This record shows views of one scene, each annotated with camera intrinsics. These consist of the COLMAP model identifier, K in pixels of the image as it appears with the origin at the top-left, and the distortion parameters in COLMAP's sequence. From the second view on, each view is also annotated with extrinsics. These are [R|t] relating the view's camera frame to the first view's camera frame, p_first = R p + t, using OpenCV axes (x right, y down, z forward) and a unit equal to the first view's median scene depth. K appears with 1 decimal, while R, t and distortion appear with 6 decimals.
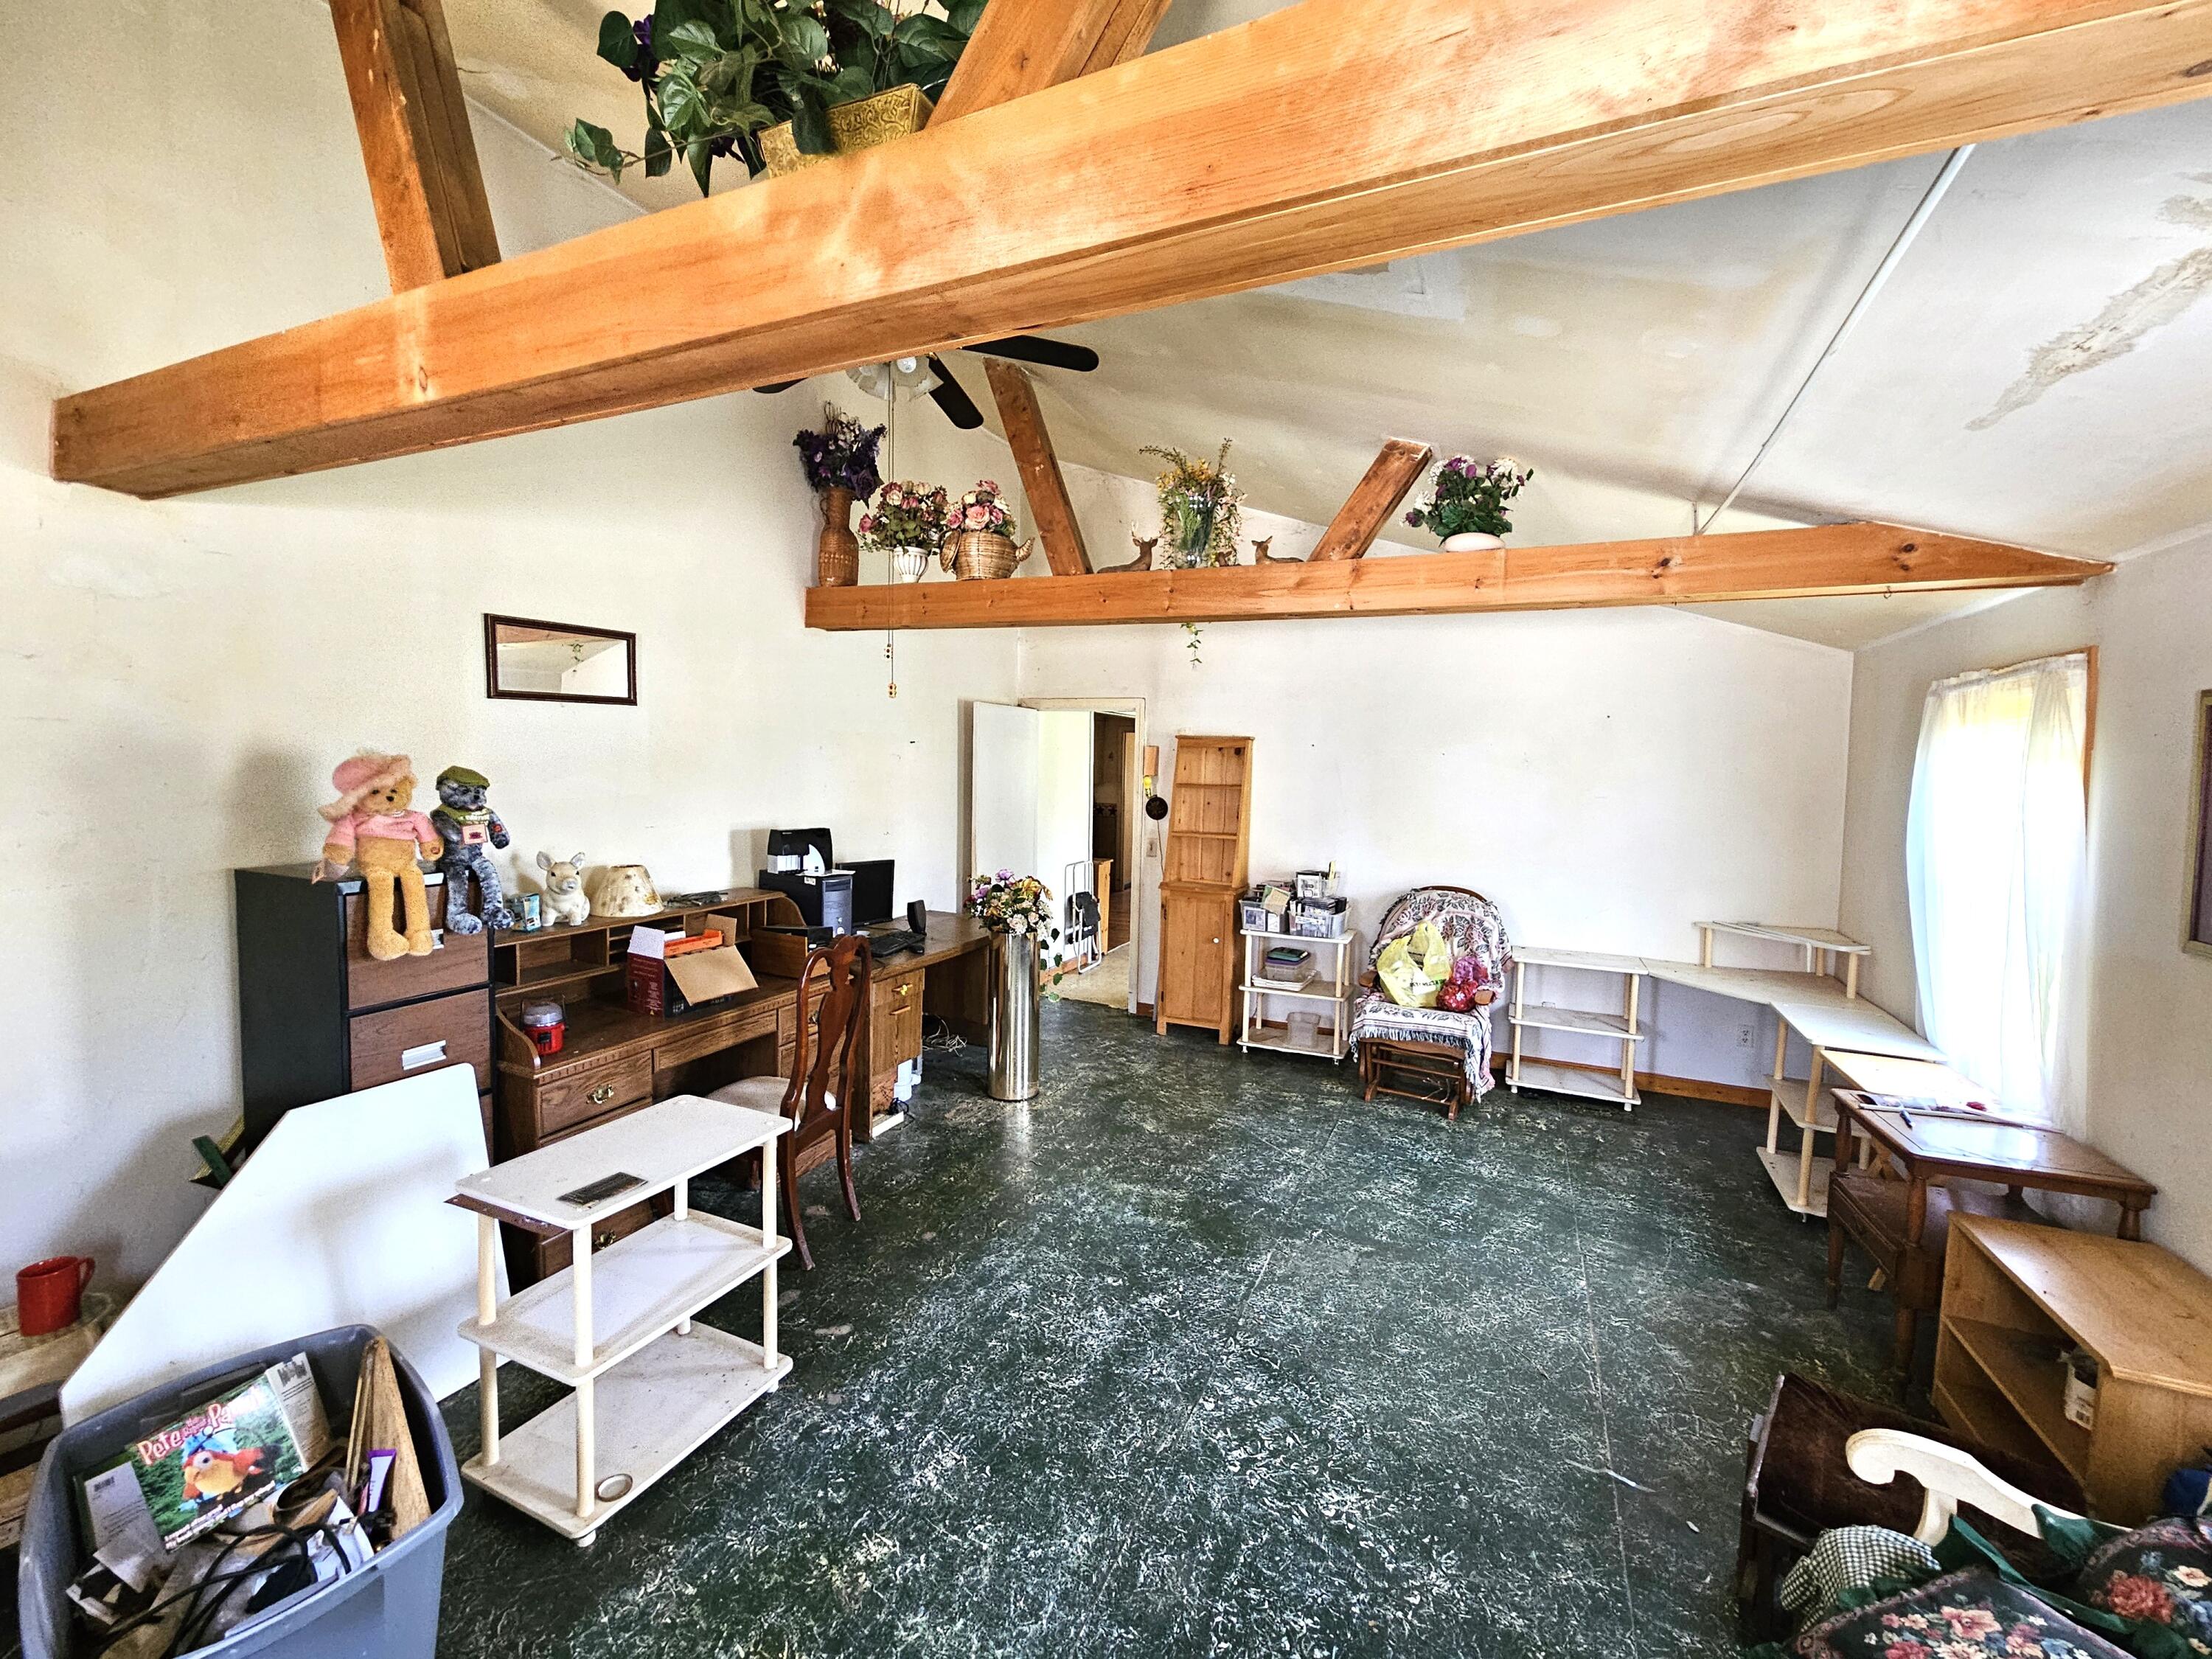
lens RADIAL K [[904.2, 0, 1112.7], [0, 904.2, 832.7], [0, 0, 1]] dist [-0.000556, 0.000006]
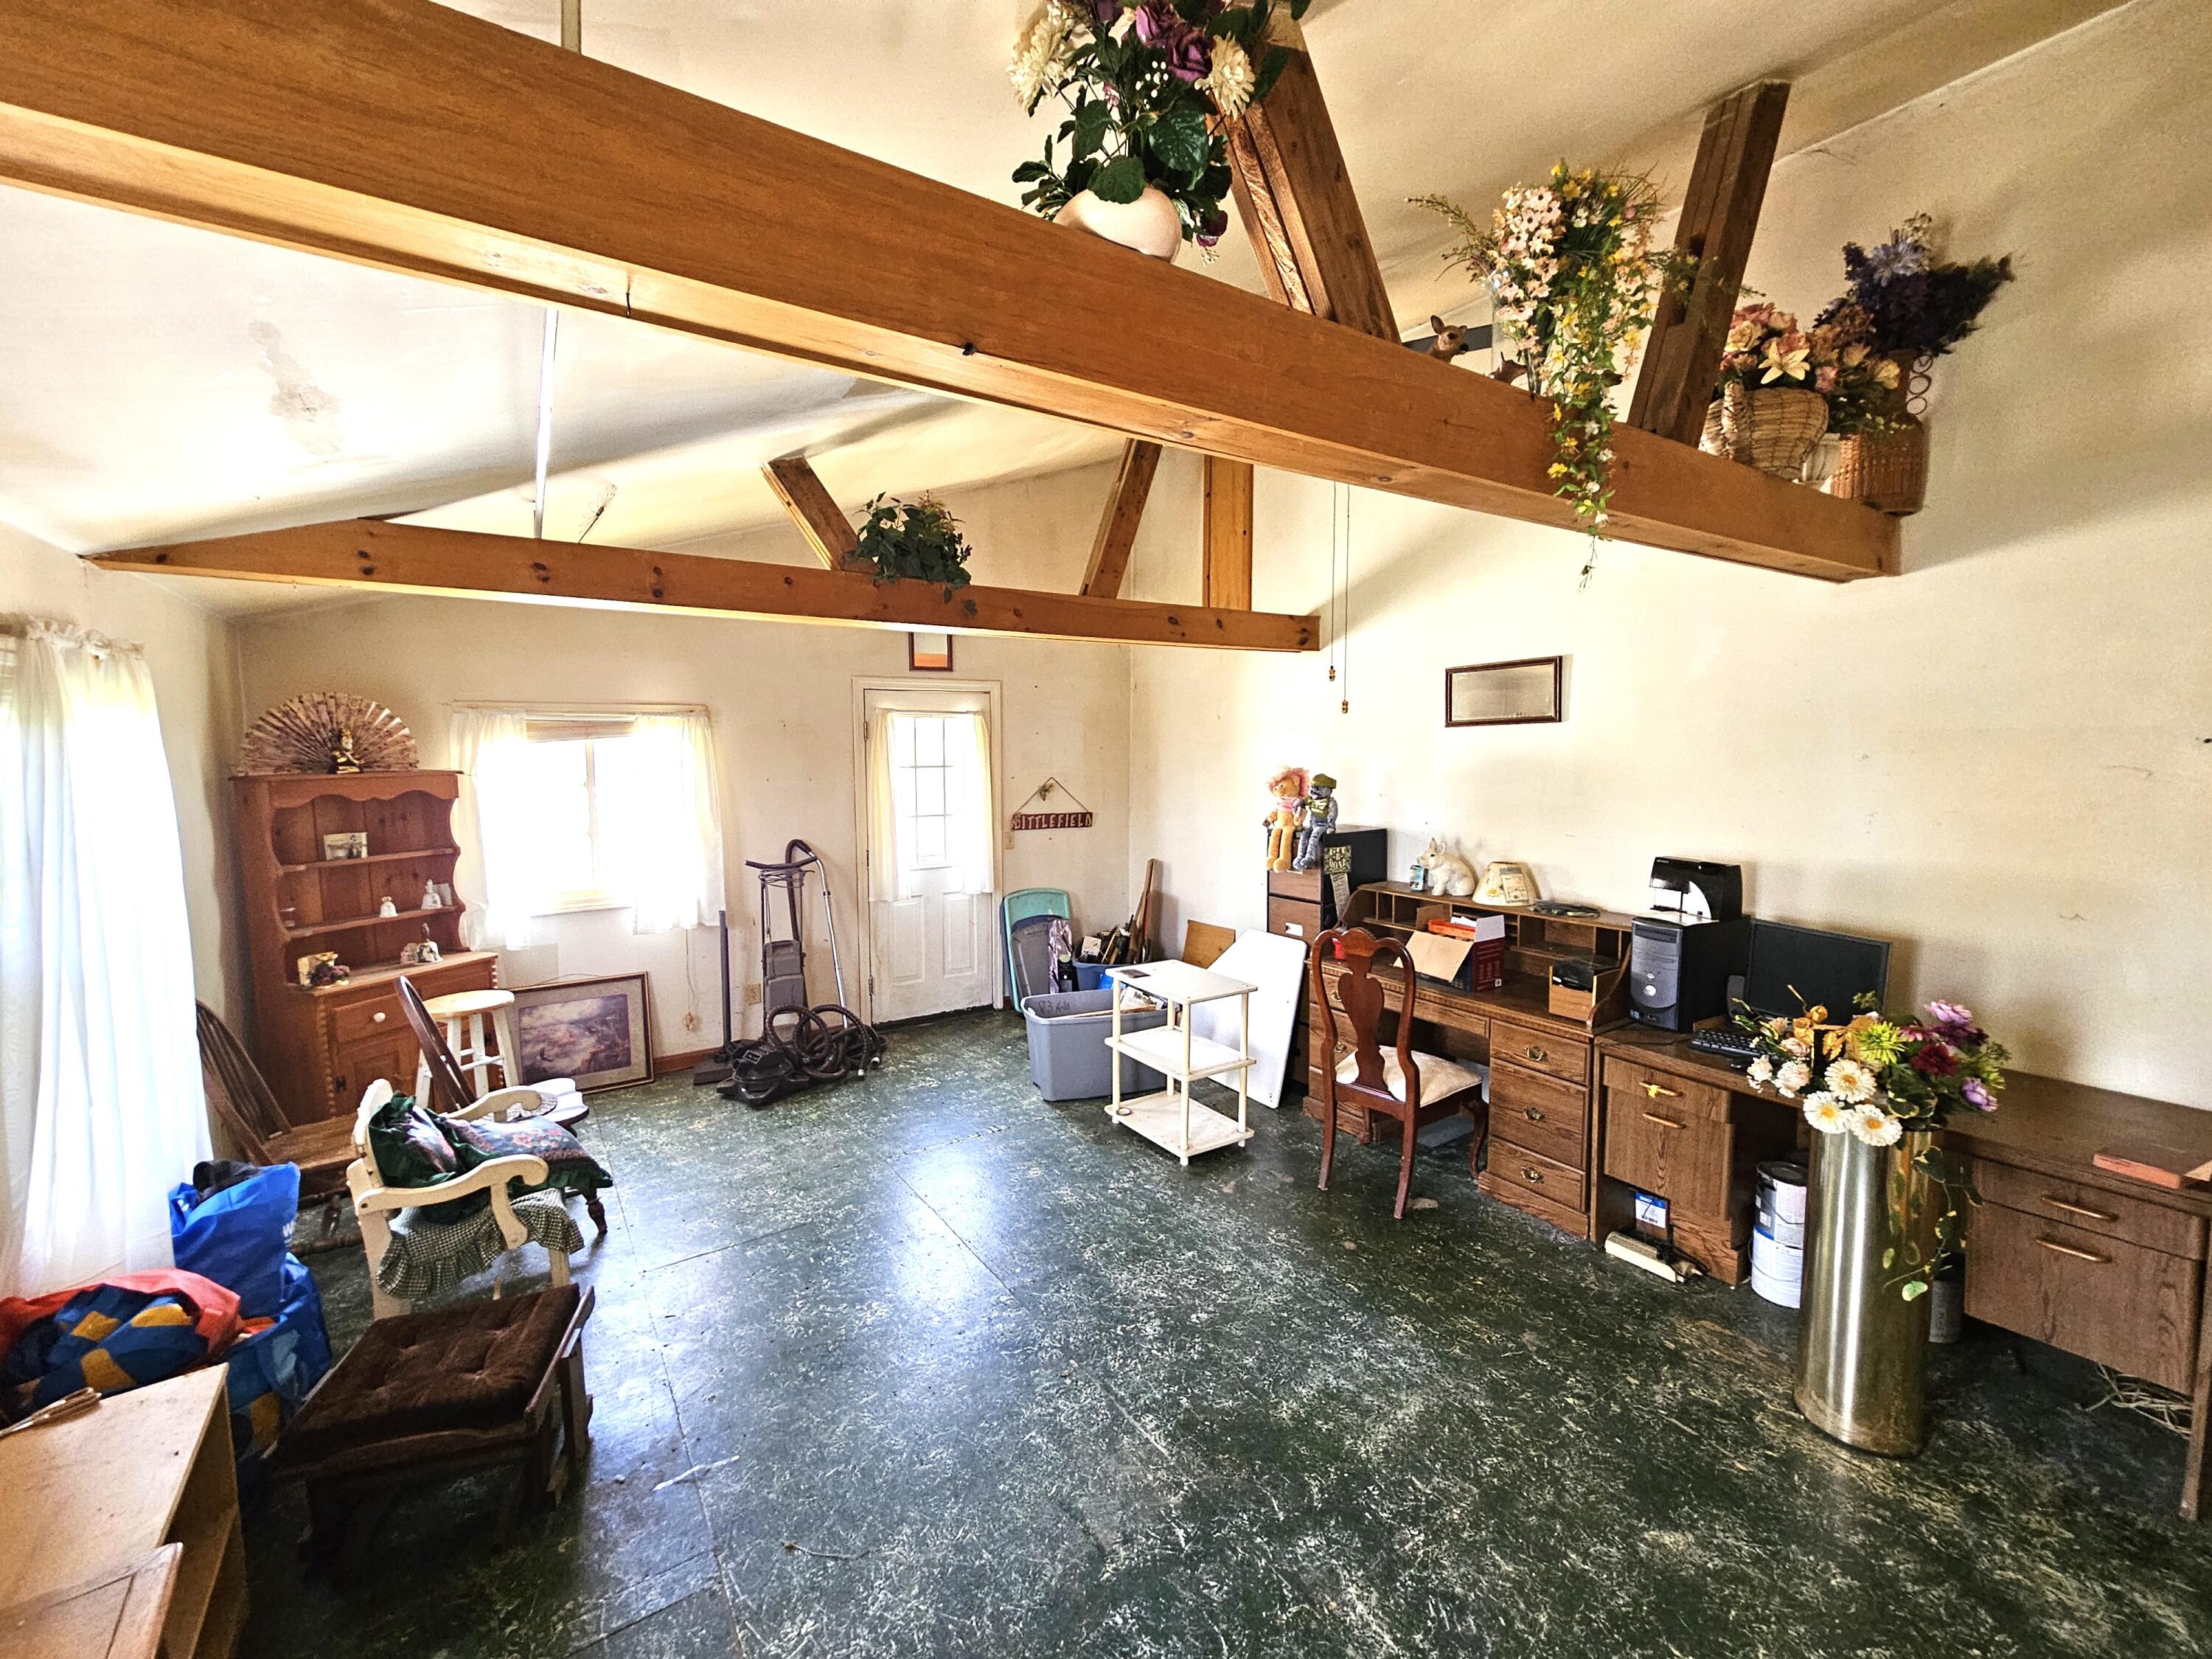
lens RADIAL K [[904.2, 0, 1112.7], [0, 904.2, 832.7], [0, 0, 1]] dist [-0.000556, 0.000006]
pose [[-0.526975, 0.062200, -0.847601, 0.759494], [-0.072596, 0.990379, 0.117812, -0.107735], [0.846774, 0.123616, -0.517390, 1.241440]]
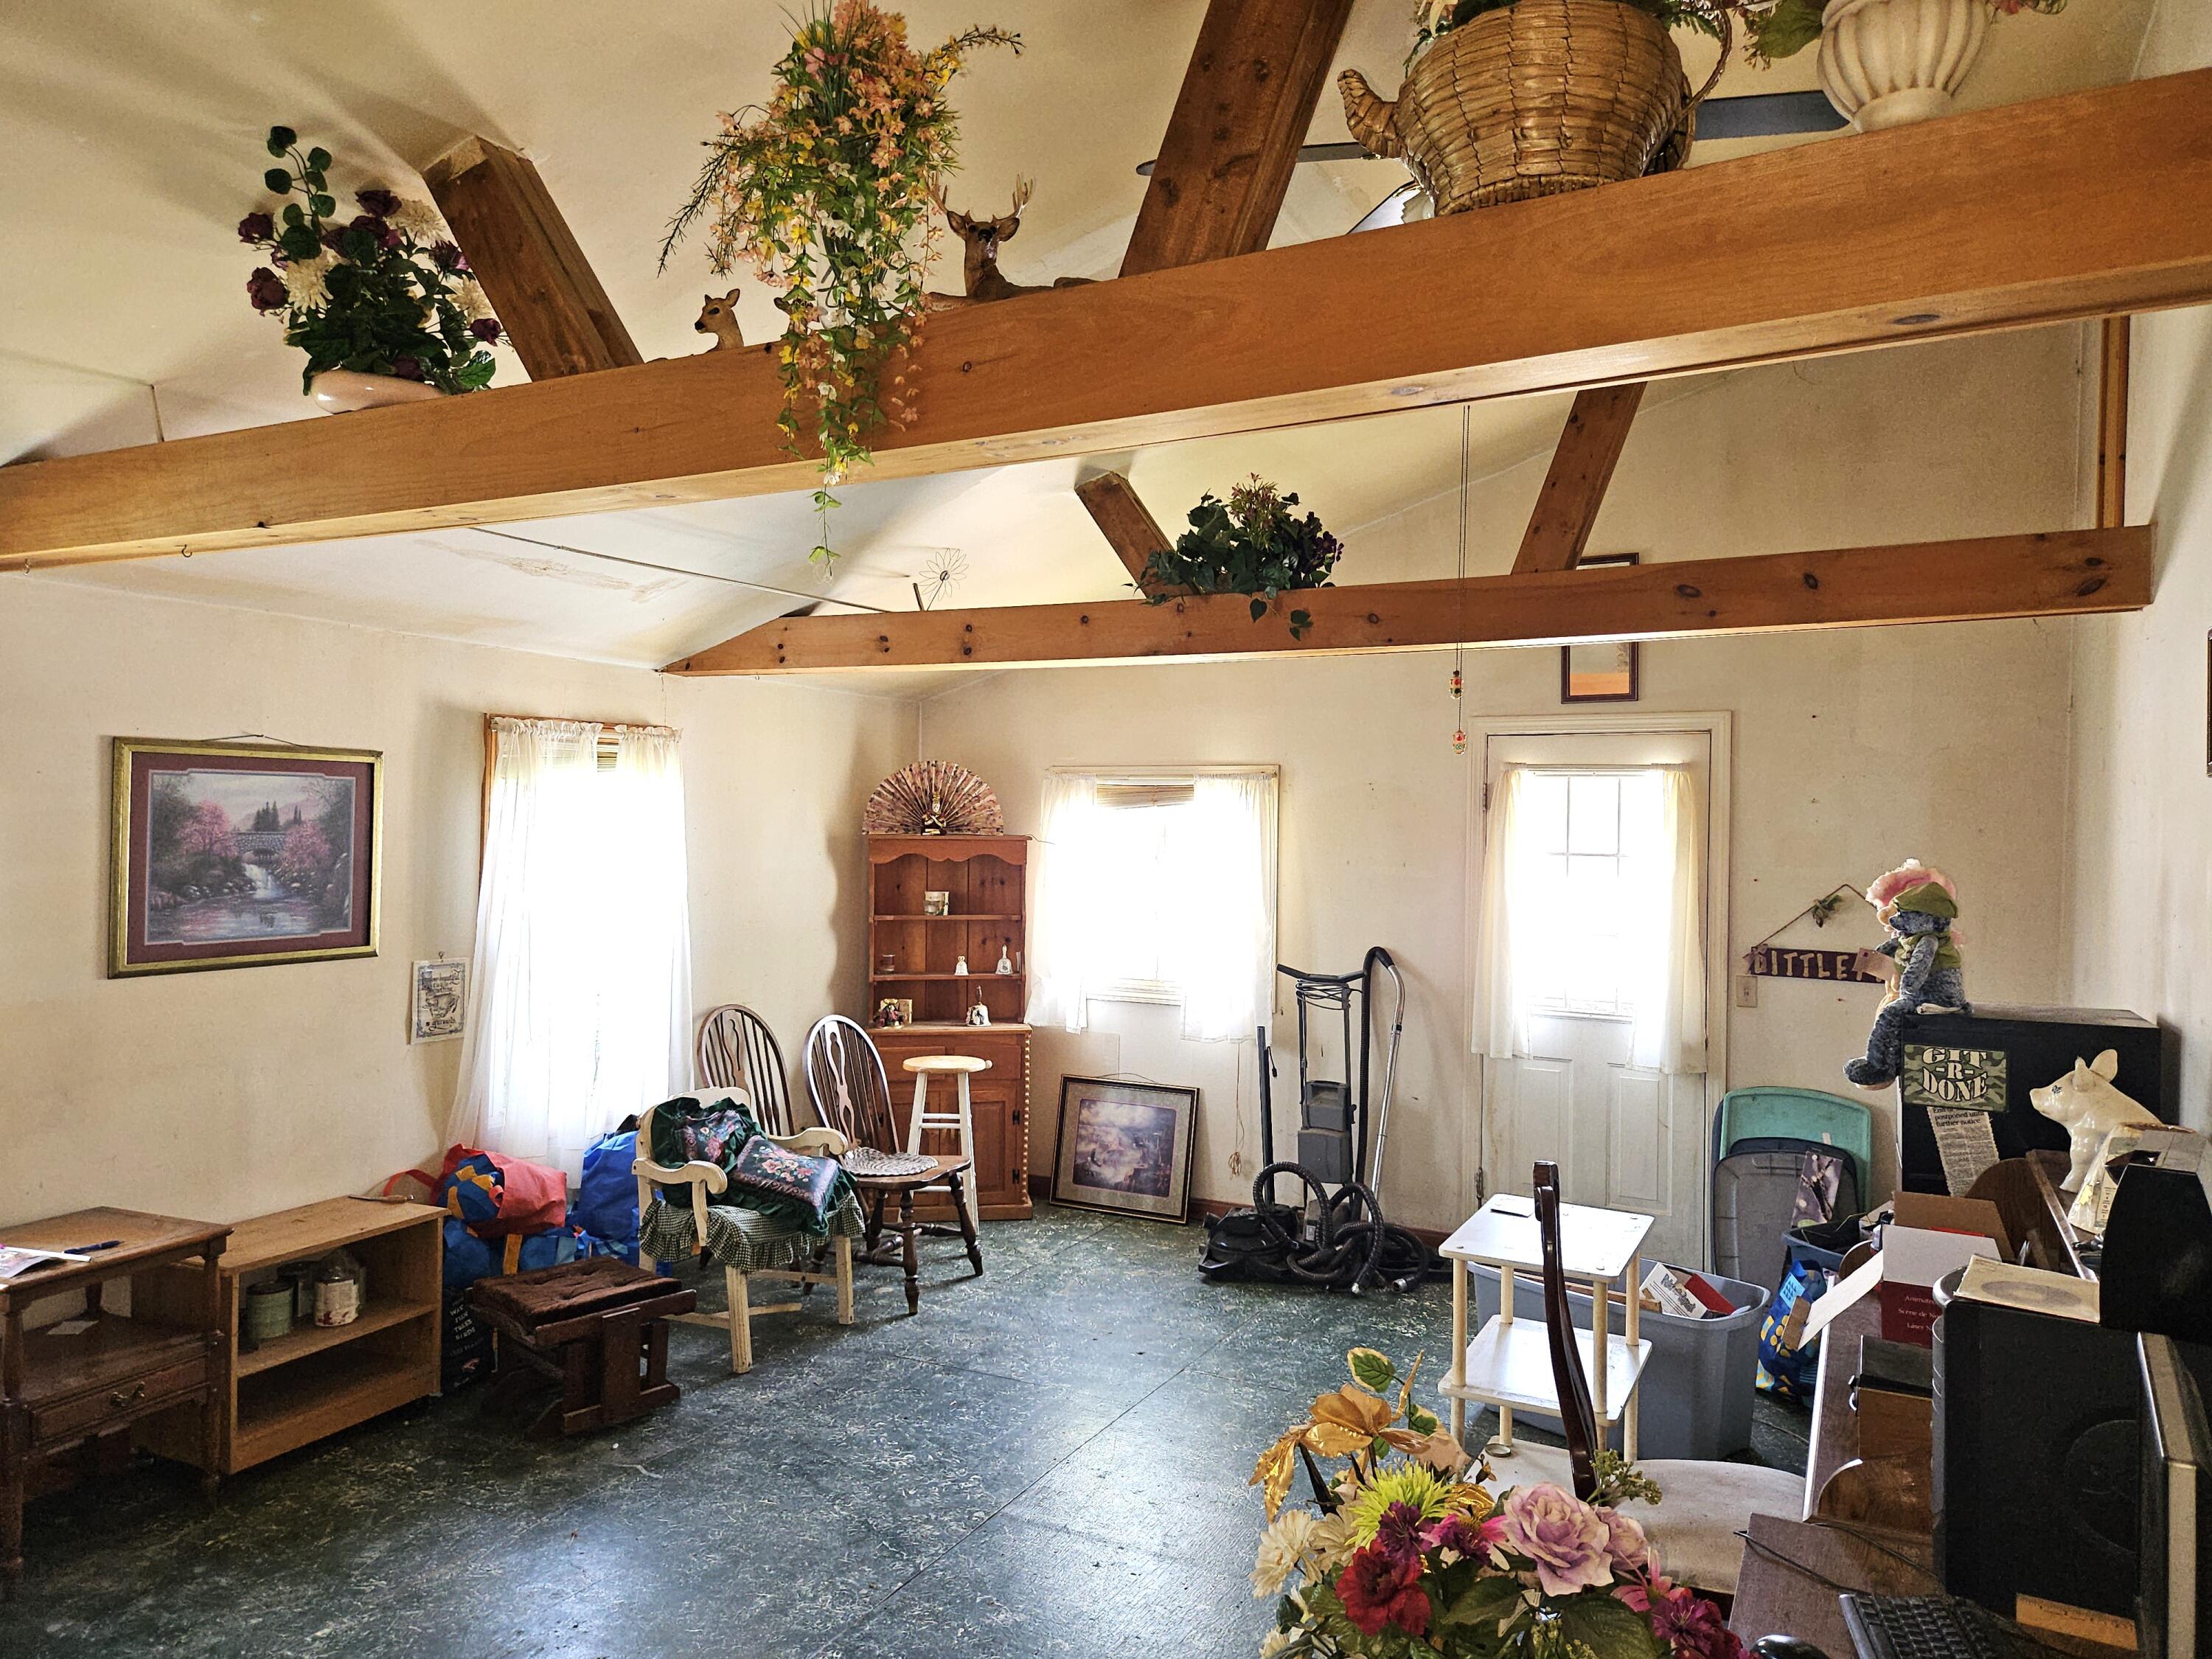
lens RADIAL K [[1500.7, 0, 1106.0], [0, 1500.7, 829.5], [0, 0, 1]] dist [0.064907, -0.051763]
pose [[-0.998151, -0.038420, 0.047102, -0.081778], [-0.034590, 0.996228, 0.079586, -0.158910], [-0.049982, 0.077809, -0.995715, 1.885878]]
